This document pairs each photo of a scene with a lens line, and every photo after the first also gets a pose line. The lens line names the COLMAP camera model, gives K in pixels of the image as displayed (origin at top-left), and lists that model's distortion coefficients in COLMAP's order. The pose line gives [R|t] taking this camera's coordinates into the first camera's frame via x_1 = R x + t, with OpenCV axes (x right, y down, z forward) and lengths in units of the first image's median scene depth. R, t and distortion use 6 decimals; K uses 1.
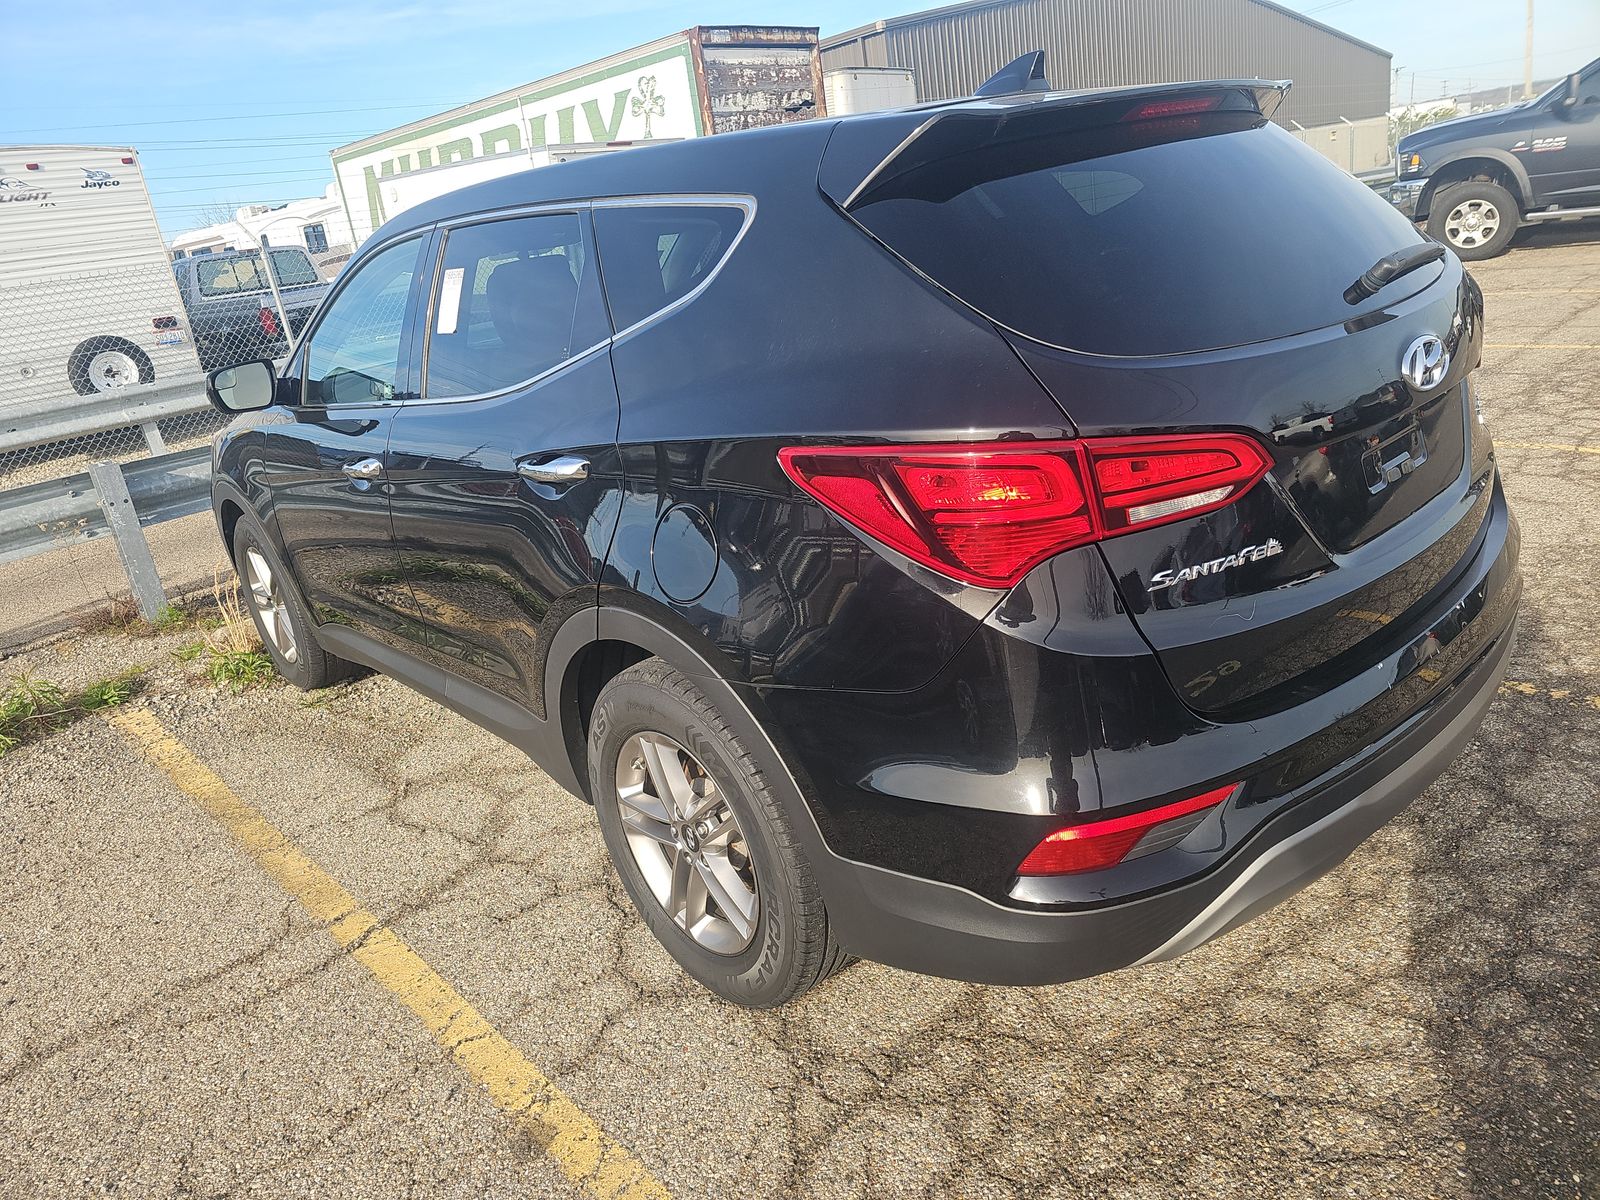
lens RADIAL K [[1104.9, 0, 797.3], [0, 1104.9, 595.2], [0, 0, 1]] dist [0.019955, -0.026236]
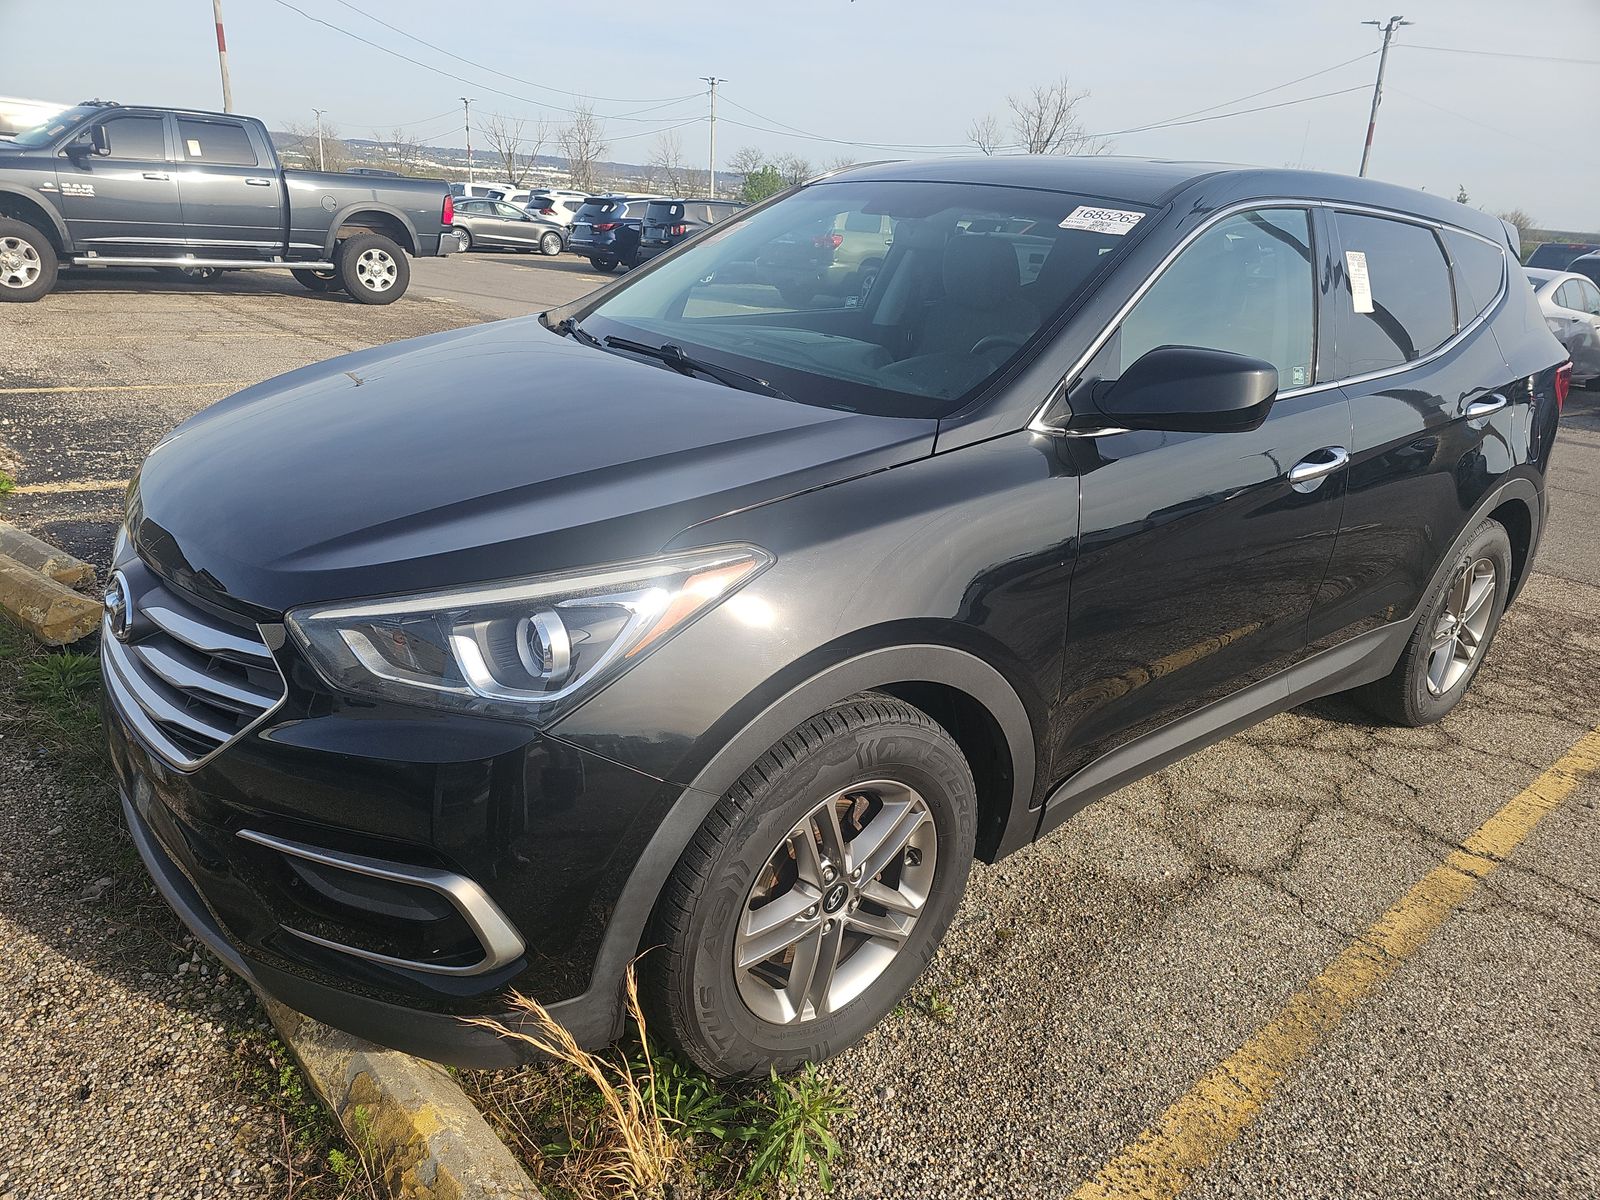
lens RADIAL K [[1104.9, 0, 803.0], [0, 1104.9, 604.9], [0, 0, 1]] dist [0.019955, -0.026236]
pose [[0.001439, -0.204845, 0.978793, -1.083066], [0.253870, 0.946802, 0.197776, -0.241668], [-0.967237, 0.248201, 0.053367, 1.166995]]
